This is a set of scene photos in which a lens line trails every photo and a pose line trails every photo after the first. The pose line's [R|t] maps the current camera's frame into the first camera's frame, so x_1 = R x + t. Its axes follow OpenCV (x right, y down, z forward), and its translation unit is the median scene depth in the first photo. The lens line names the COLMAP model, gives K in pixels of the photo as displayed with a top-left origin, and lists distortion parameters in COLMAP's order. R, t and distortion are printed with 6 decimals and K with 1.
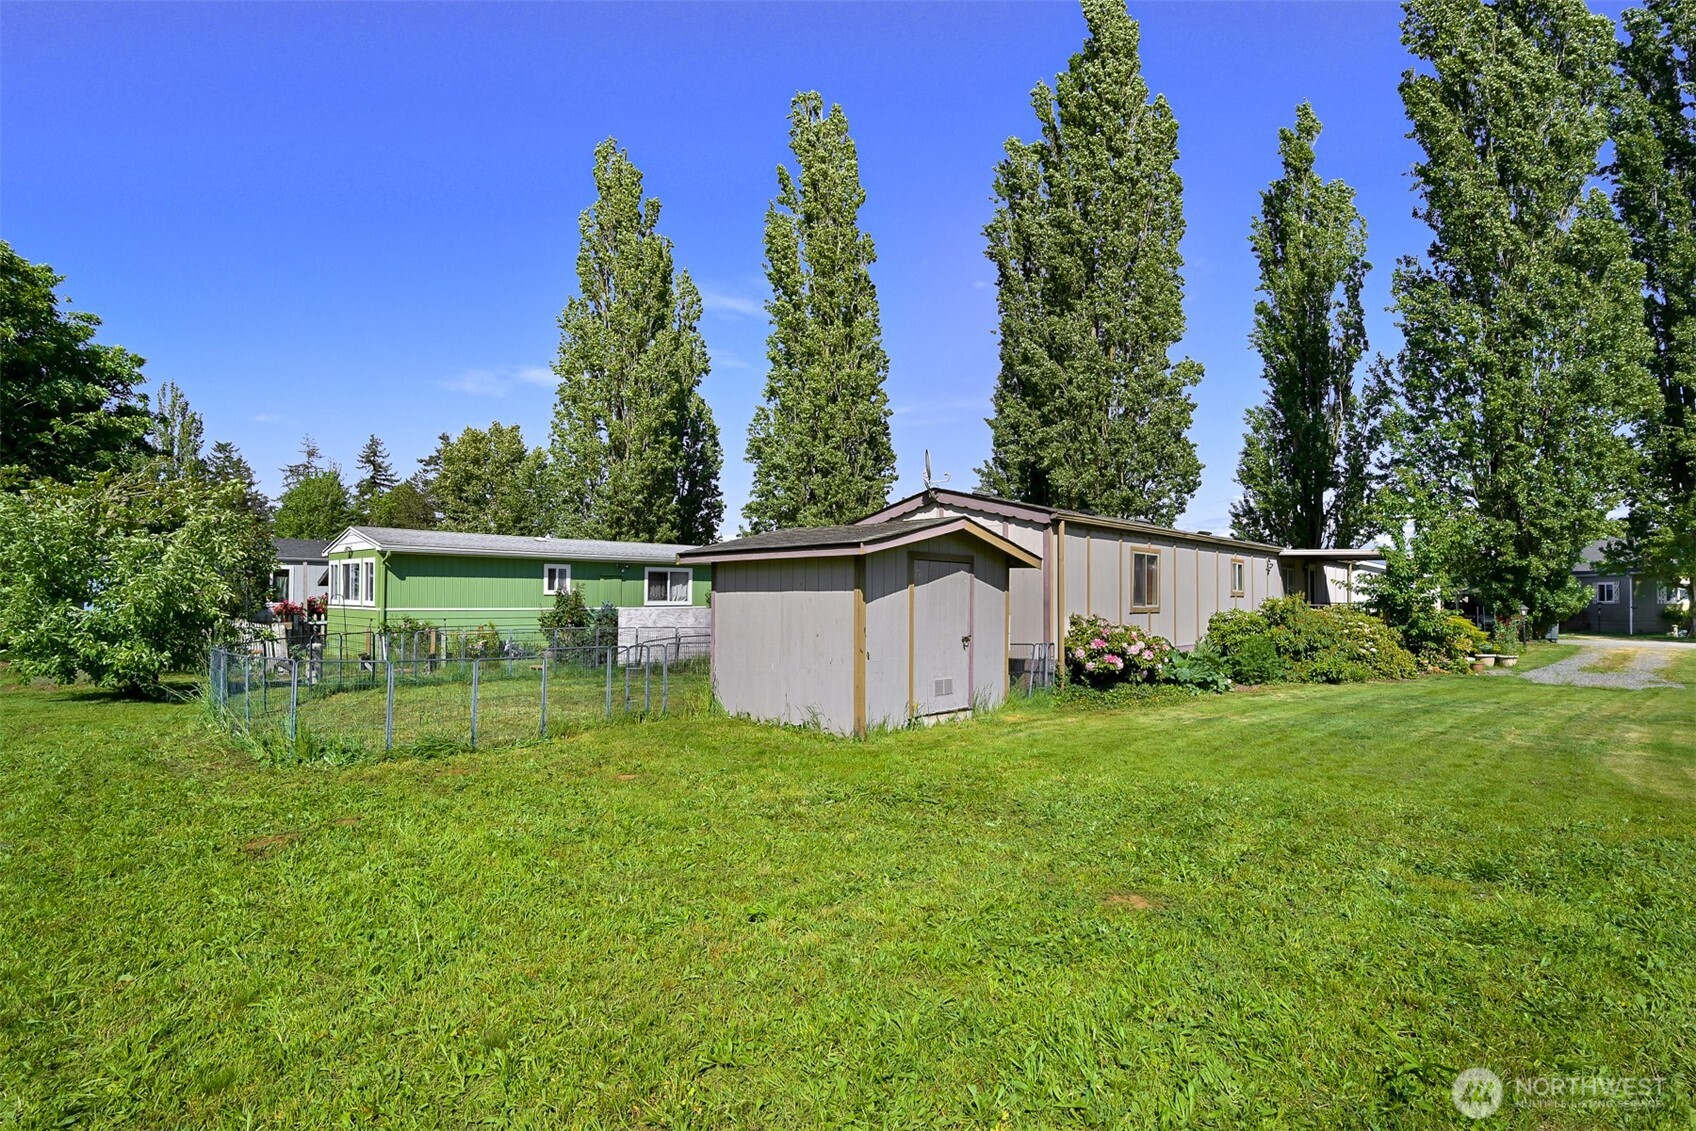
lens RADIAL K [[800.6, 0, 848.0], [0, 800.6, 565.5], [0, 0, 1]] dist [-0.001010, -0.000794]
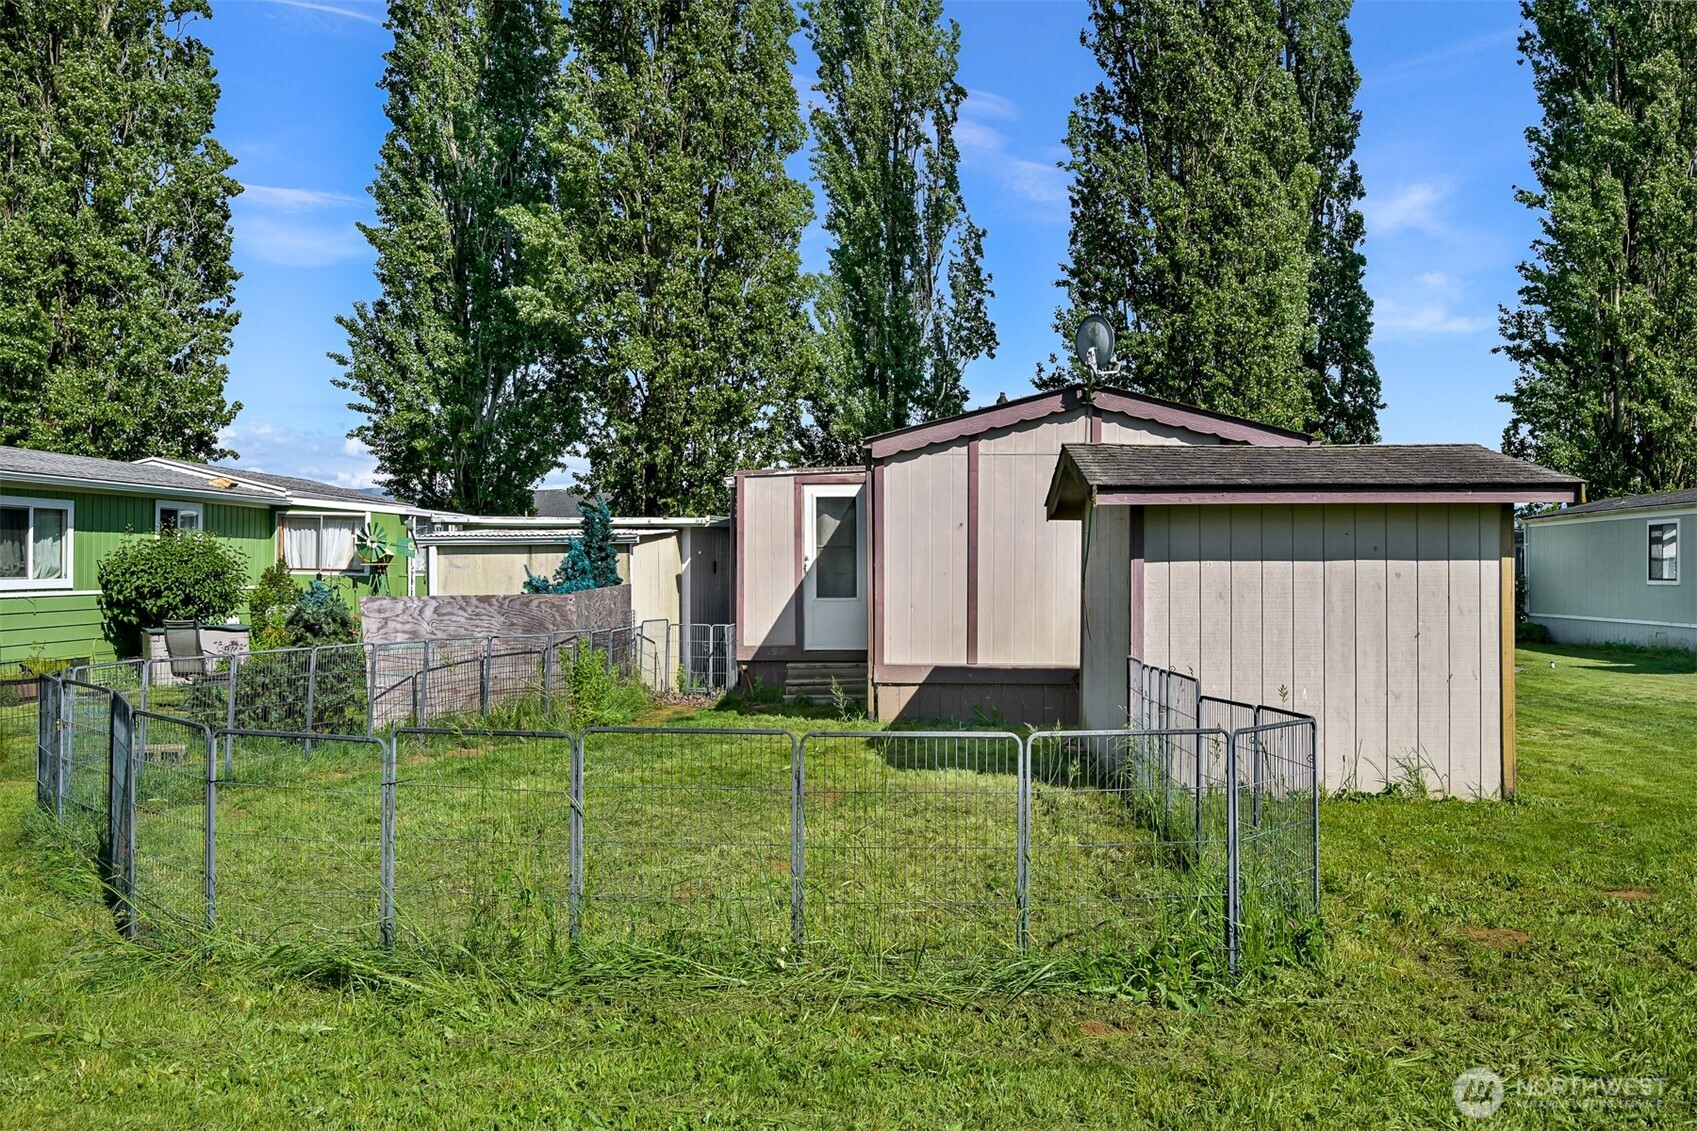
lens RADIAL K [[1408.9, 0, 848.5], [0, 1408.9, 565.5], [0, 0, 1]] dist [0.002102, 0.001225]
pose [[0.772105, -0.003201, 0.635487, -0.333380], [-0.023754, 0.999143, 0.033893, 0.002563], [-0.635051, -0.041264, 0.771367, 0.147651]]
